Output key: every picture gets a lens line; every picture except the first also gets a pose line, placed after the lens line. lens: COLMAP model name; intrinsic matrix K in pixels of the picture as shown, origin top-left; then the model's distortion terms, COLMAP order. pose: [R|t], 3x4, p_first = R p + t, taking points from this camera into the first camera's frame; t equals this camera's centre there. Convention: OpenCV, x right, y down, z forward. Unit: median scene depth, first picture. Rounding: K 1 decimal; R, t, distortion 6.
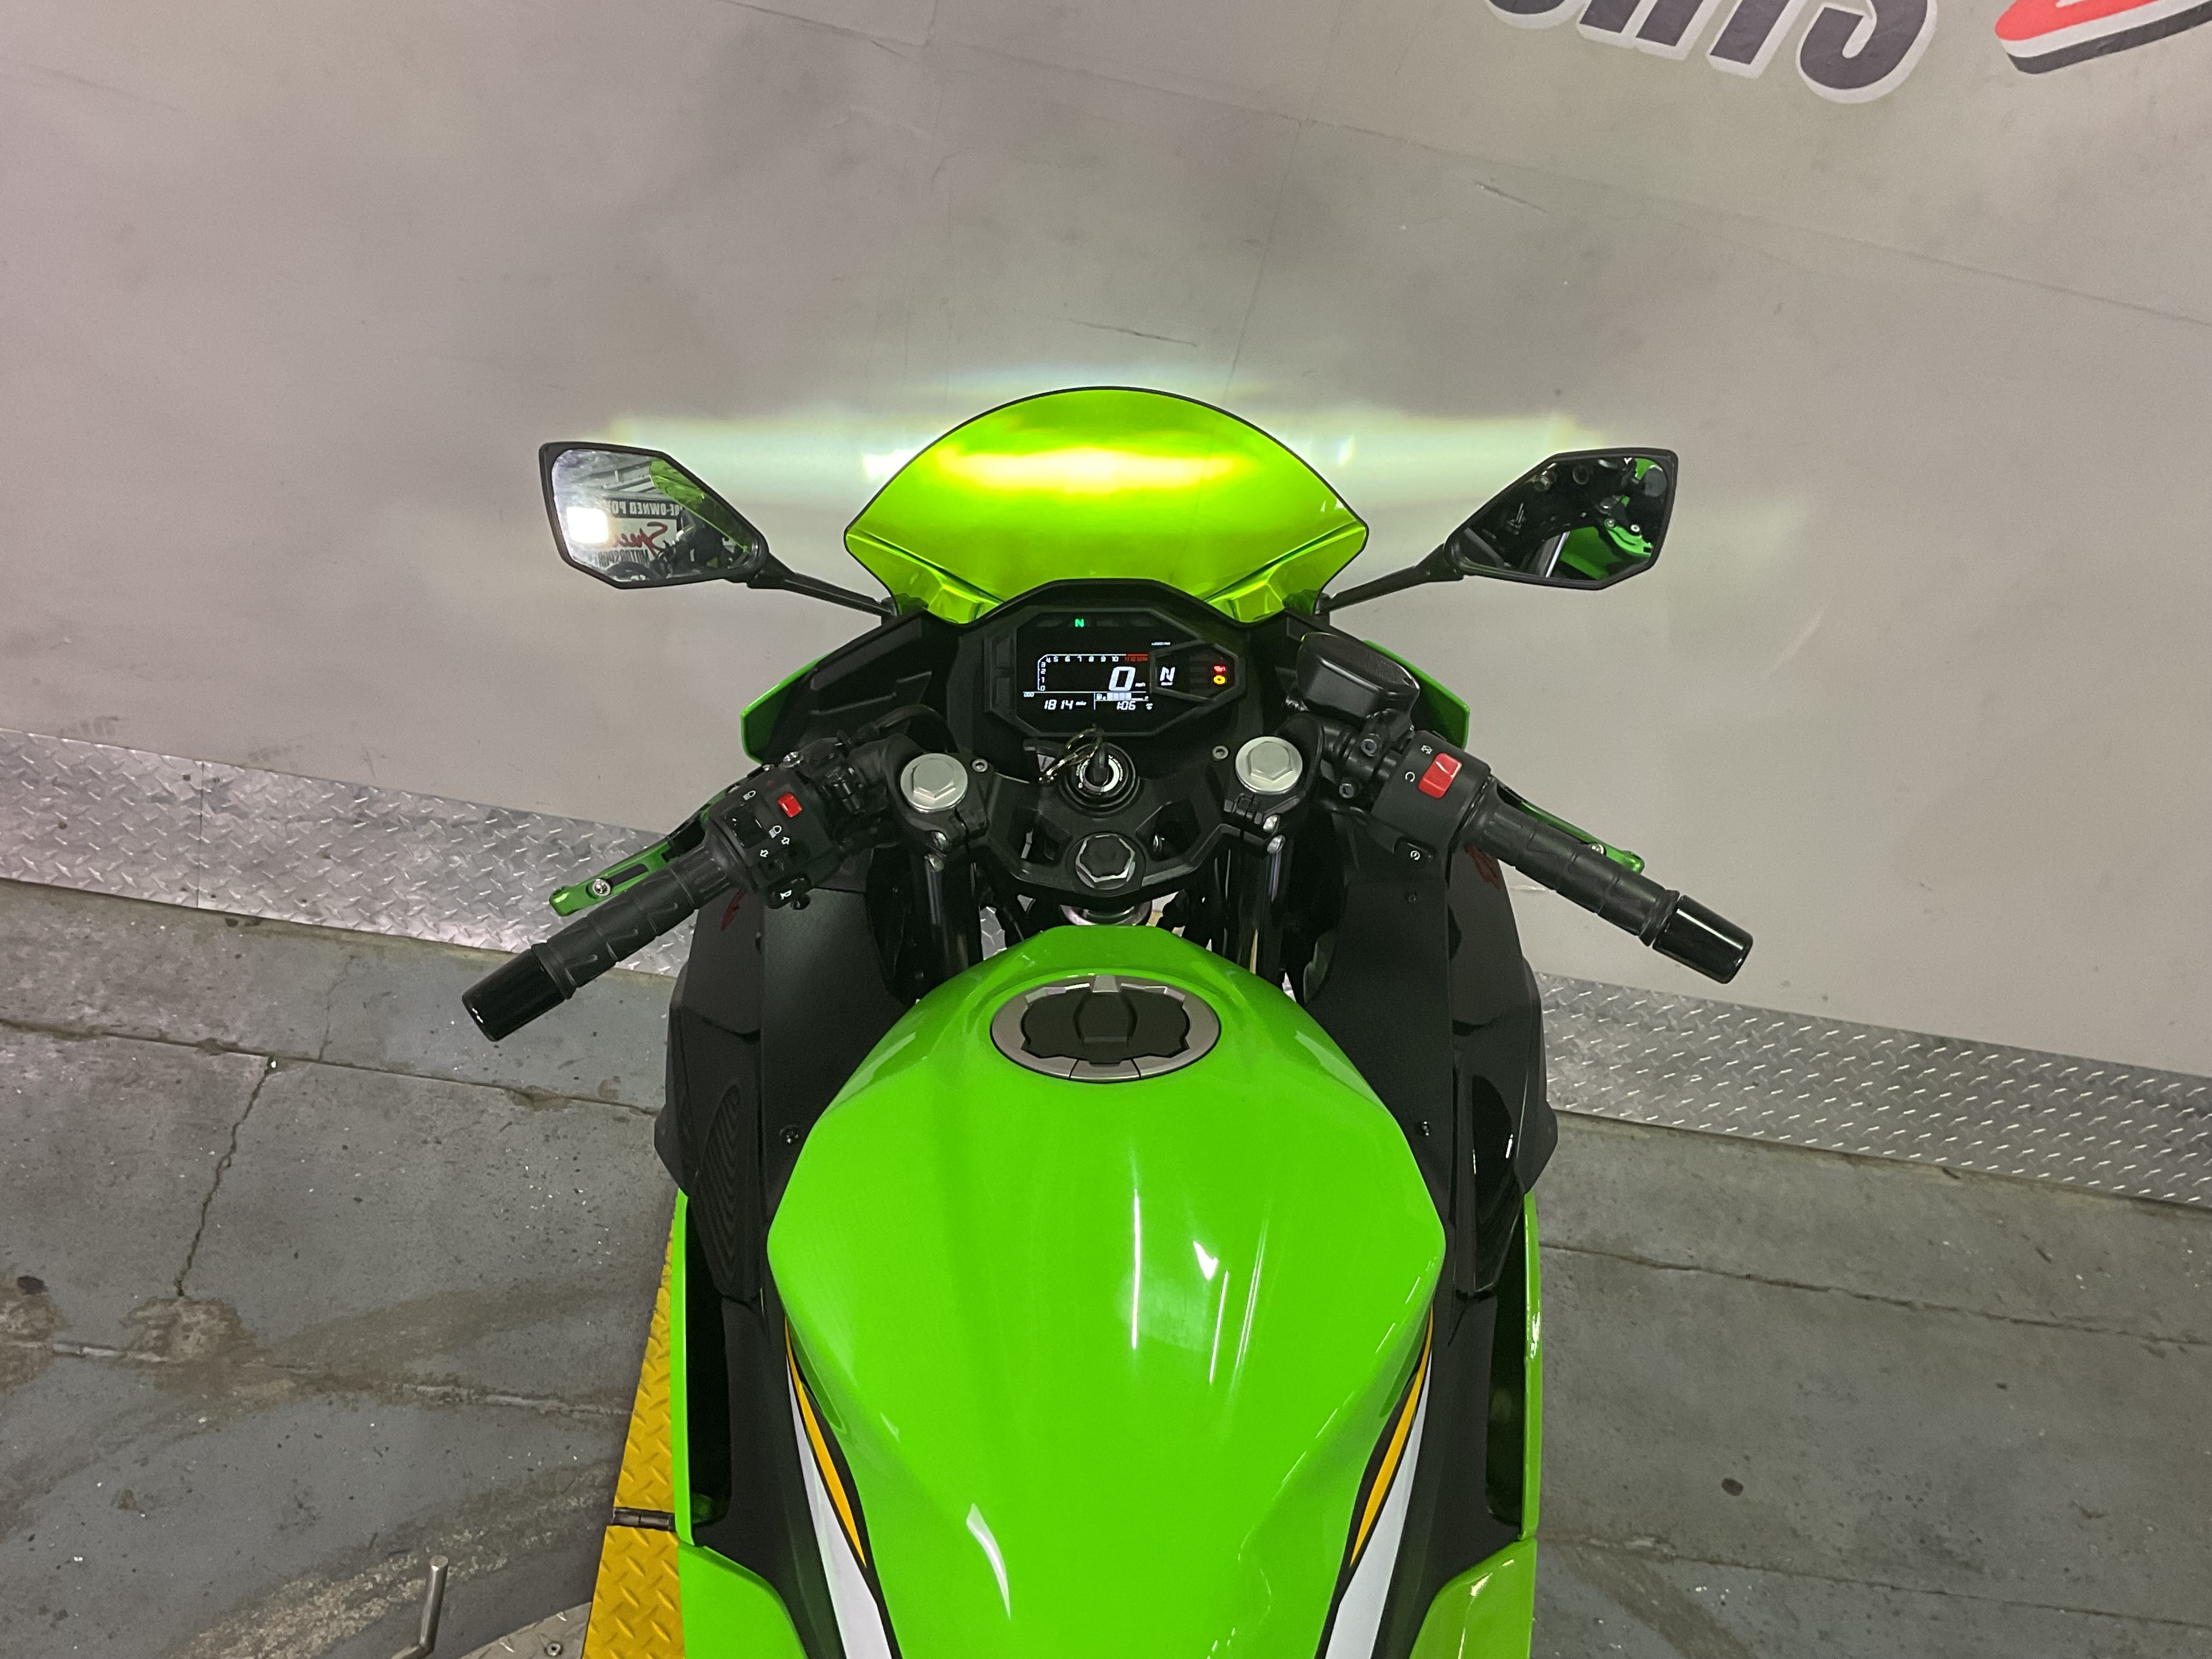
lens RADIAL K [[2244.6, 0, 1106.0], [0, 2244.6, 829.5], [0, 0, 1]] dist [0.059660, -0.019921]
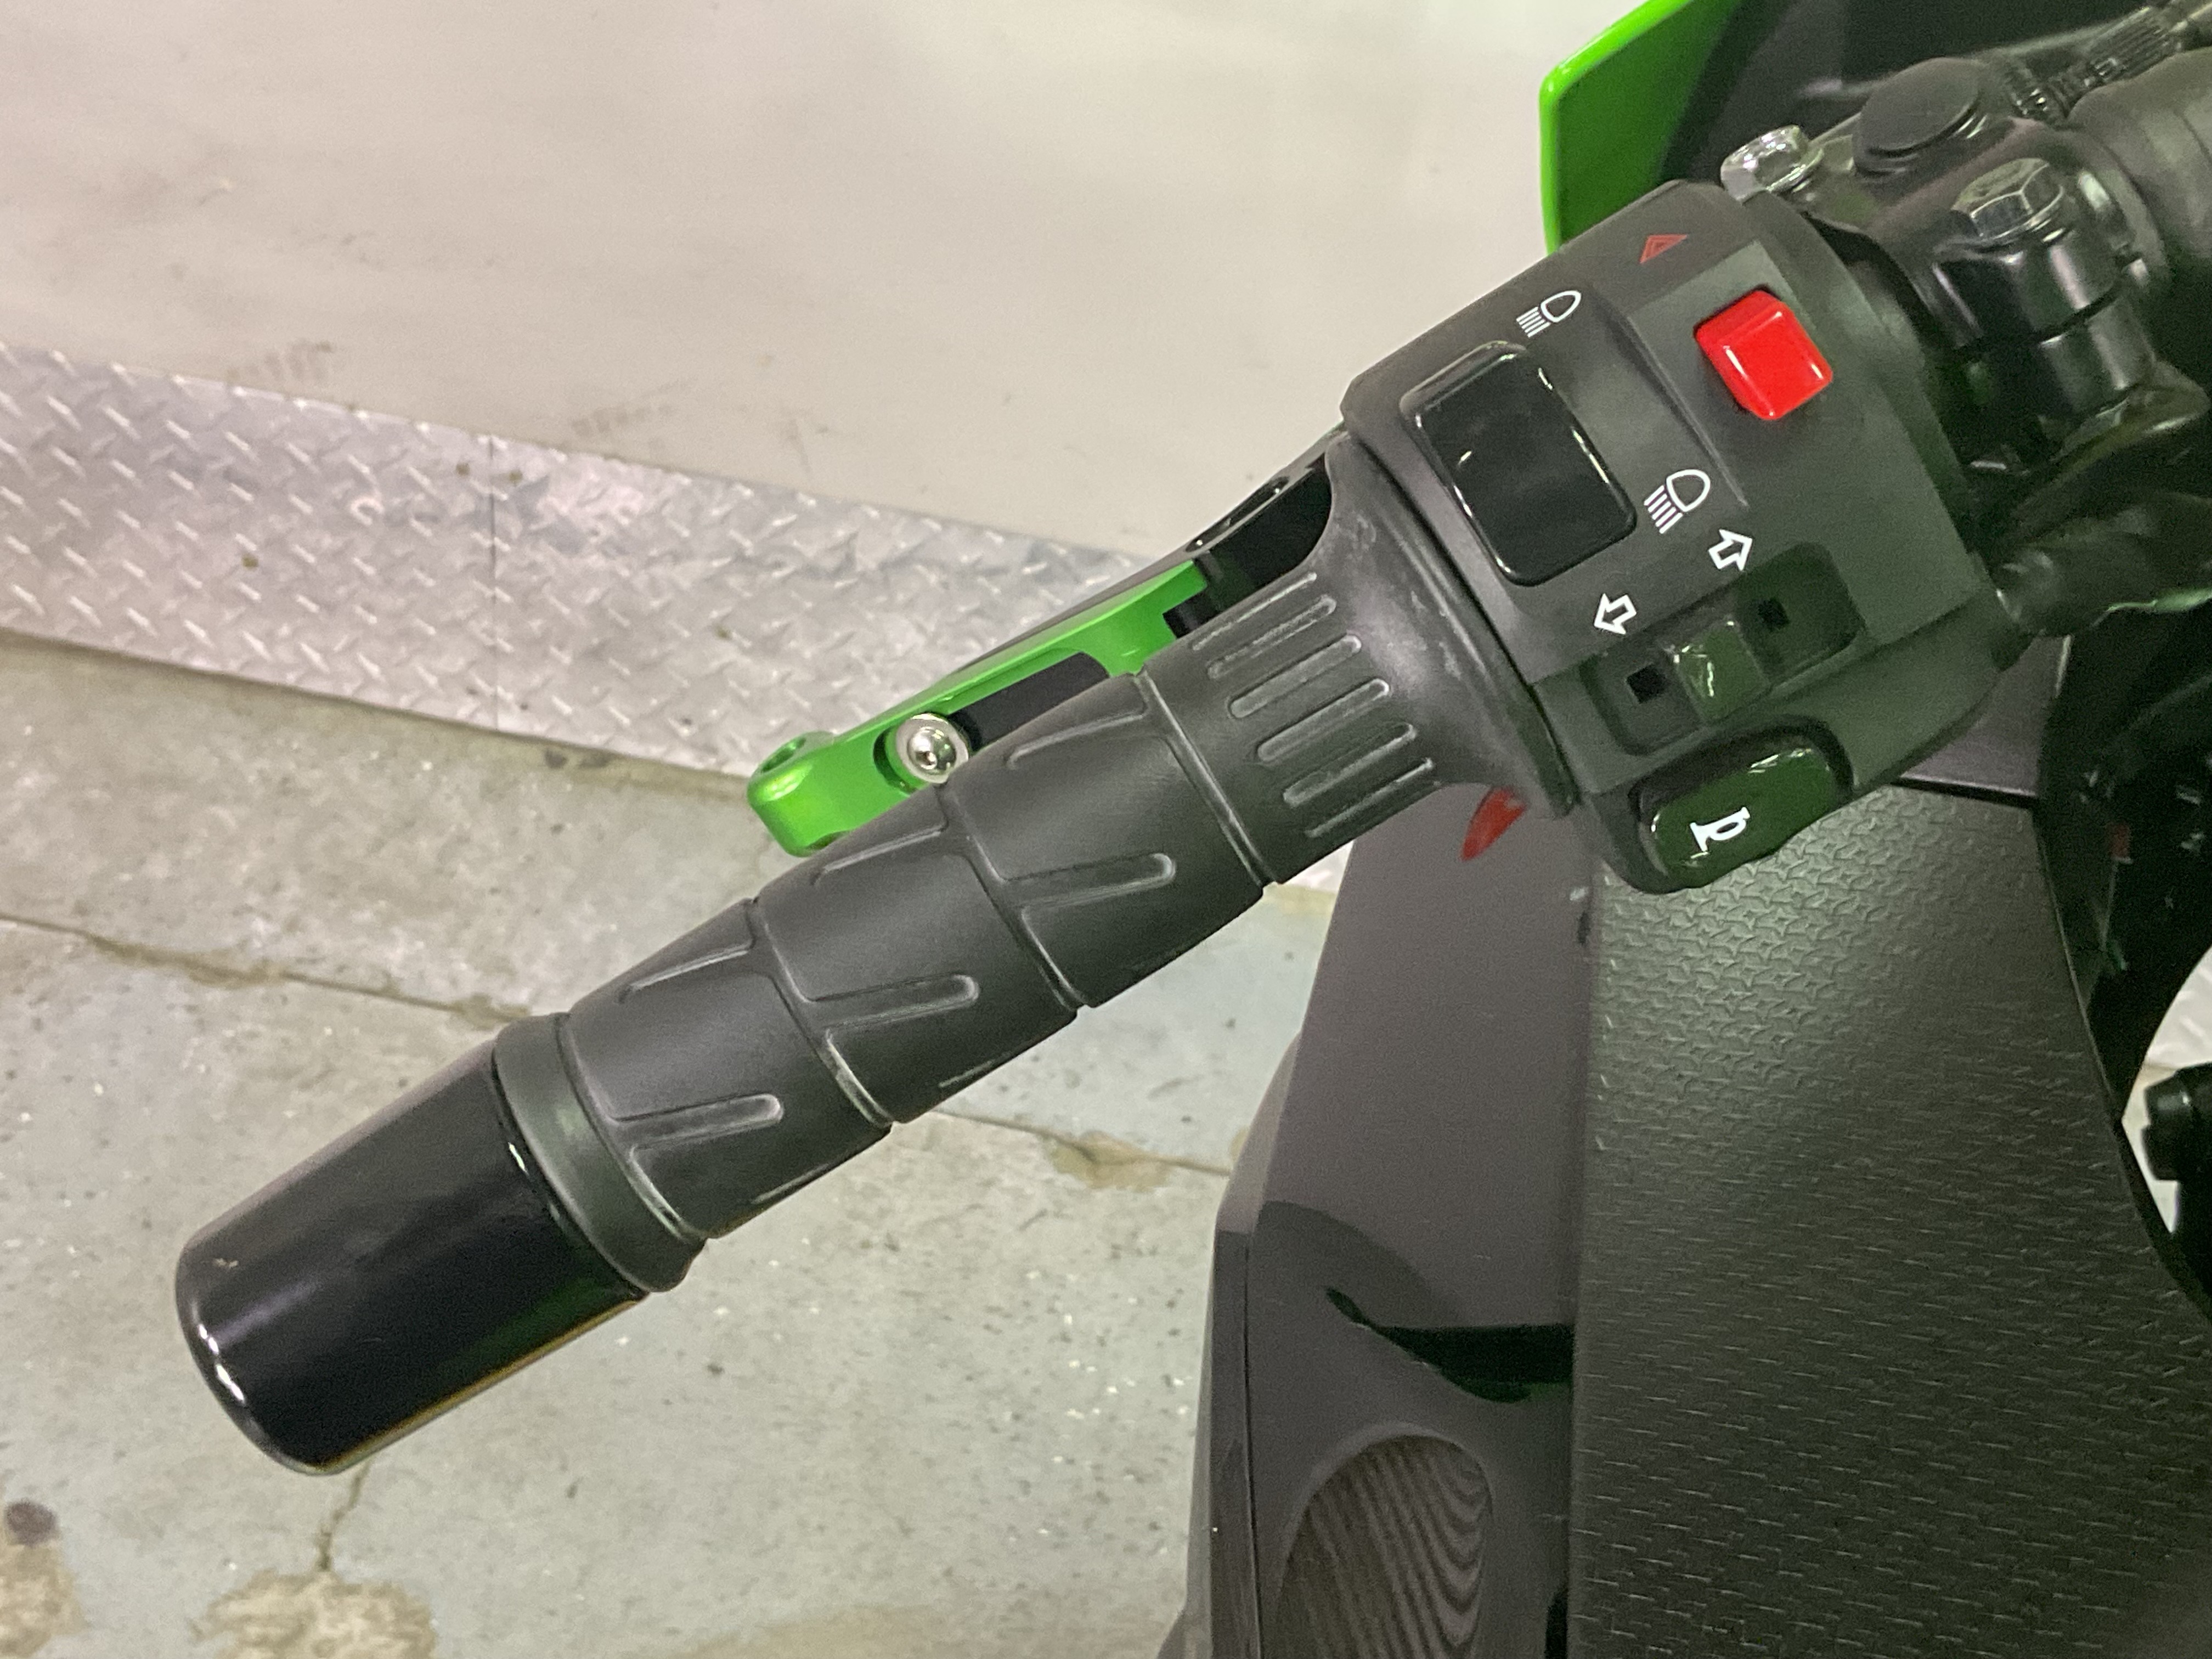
lens RADIAL K [[3311.0, 0, 1106.0], [0, 3311.0, 829.5], [0, 0, 1]] dist [0.218346, -1.475099]
pose [[0.955734, 0.040345, -0.291454, -0.054114], [-0.022188, 0.997617, 0.065336, 0.005537], [0.293395, -0.055977, 0.954351, 0.351382]]
